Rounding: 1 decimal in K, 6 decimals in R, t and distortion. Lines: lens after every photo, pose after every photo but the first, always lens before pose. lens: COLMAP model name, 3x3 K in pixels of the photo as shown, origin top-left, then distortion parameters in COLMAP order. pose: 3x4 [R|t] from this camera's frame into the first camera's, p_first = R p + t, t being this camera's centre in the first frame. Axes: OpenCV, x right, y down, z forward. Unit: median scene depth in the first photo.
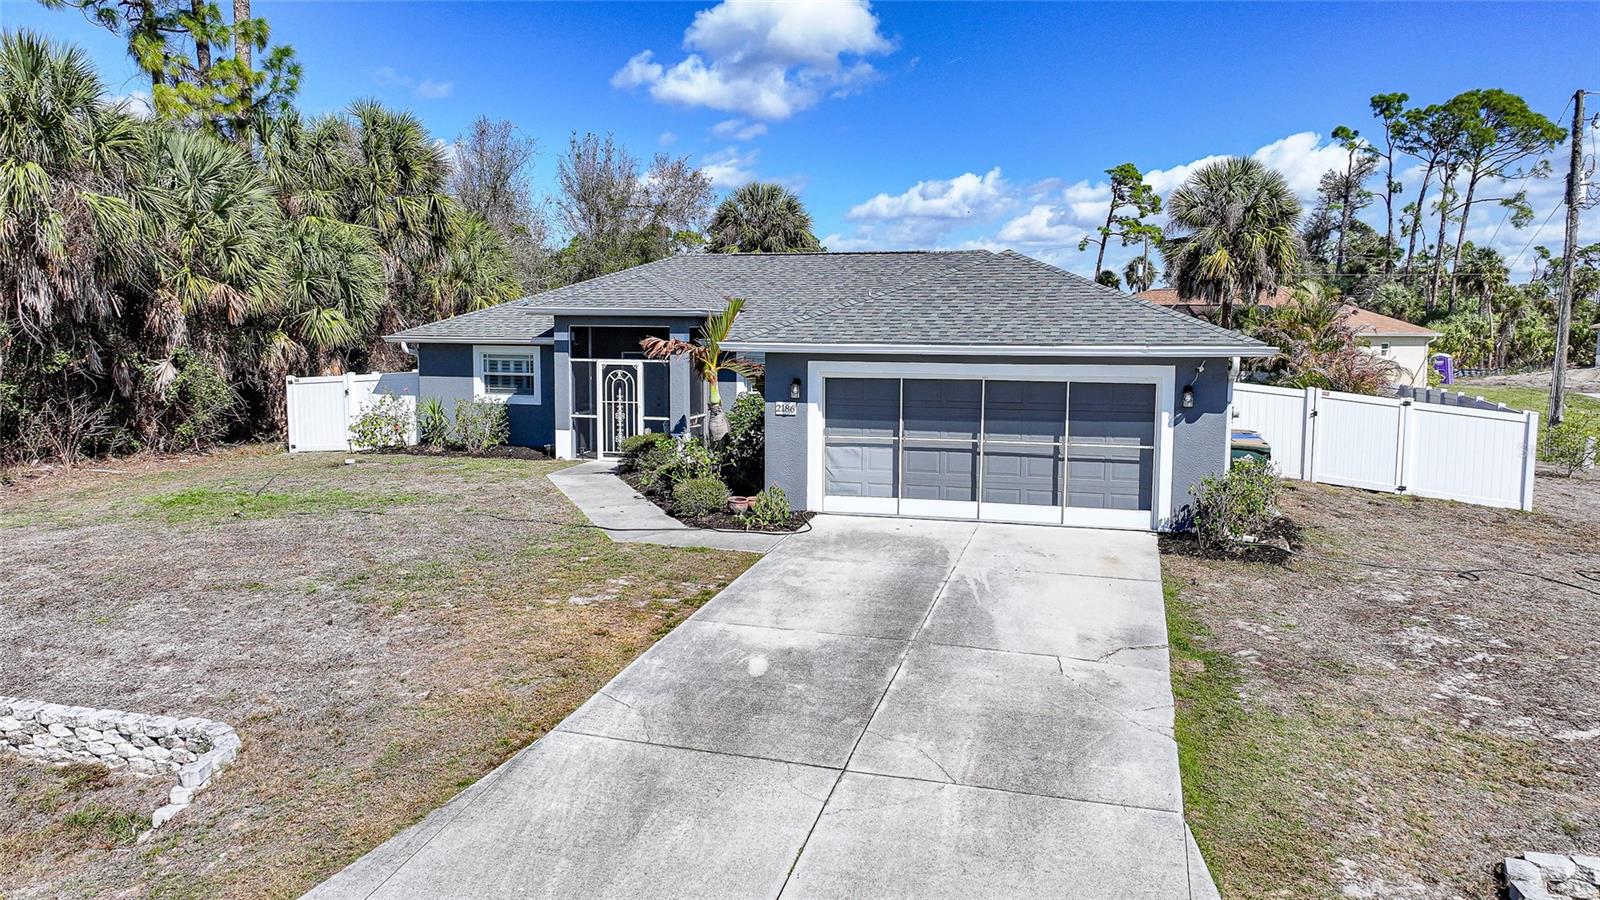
lens RADIAL K [[1125.1, 0, 805.4], [0, 1125.1, 438.4], [0, 0, 1]] dist [0.001268, 0.011940]
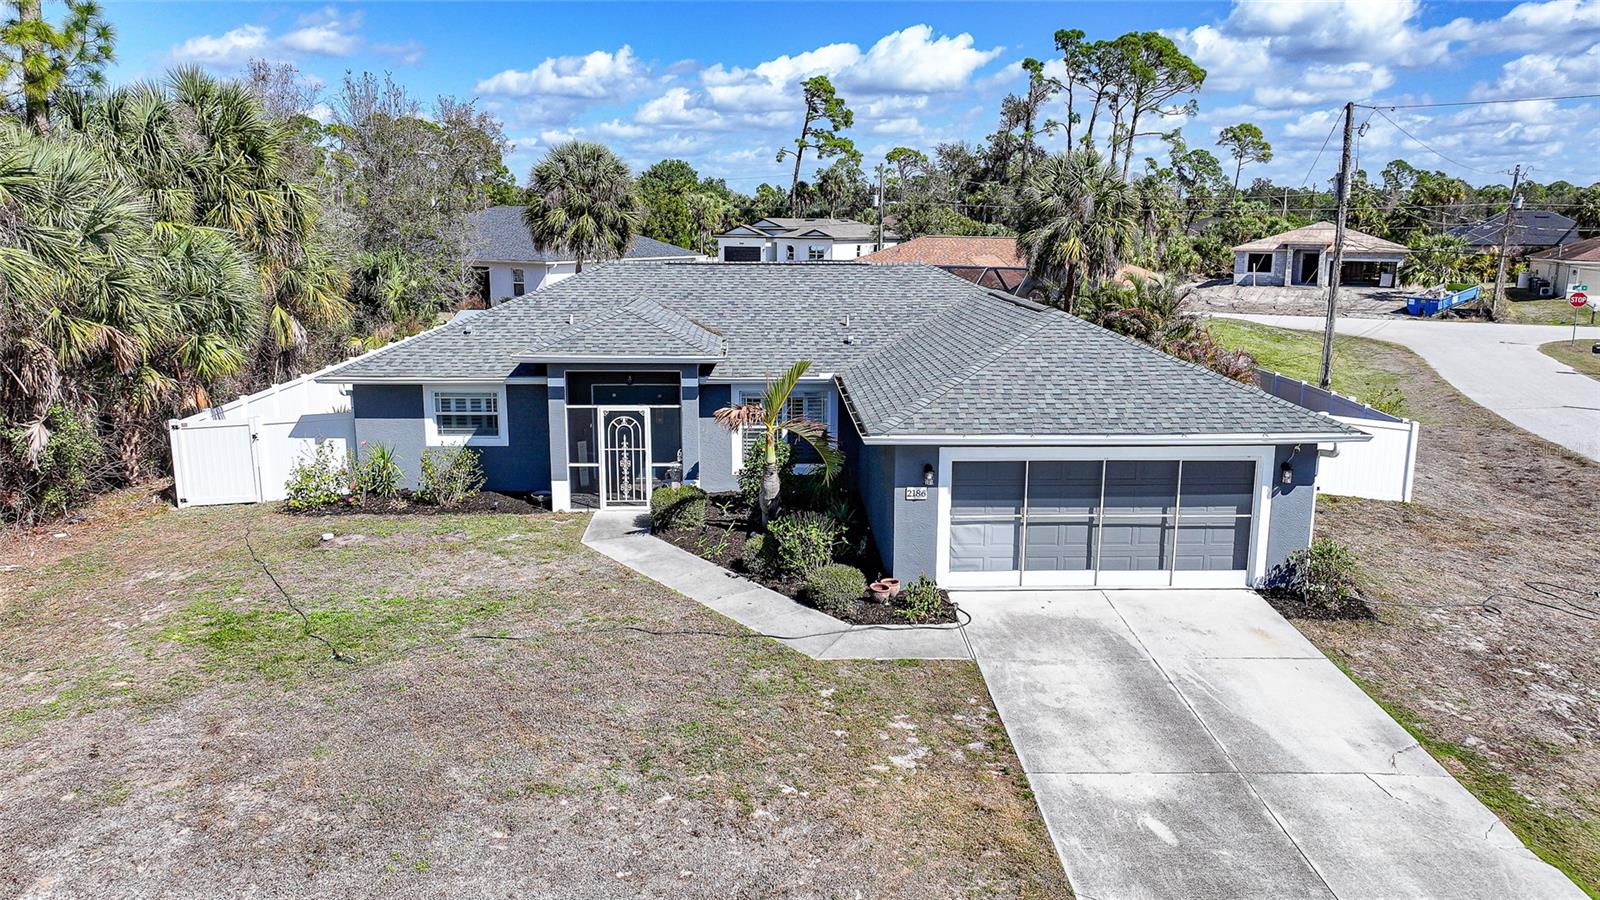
lens RADIAL K [[1125.1, 0, 807.0], [0, 1125.1, 441.7], [0, 0, 1]] dist [0.001268, 0.011940]
pose [[0.950742, -0.062381, 0.303642, -0.327889], [0.031025, 0.993773, 0.107018, -0.145102], [-0.308427, -0.092326, 0.946757, 0.052864]]
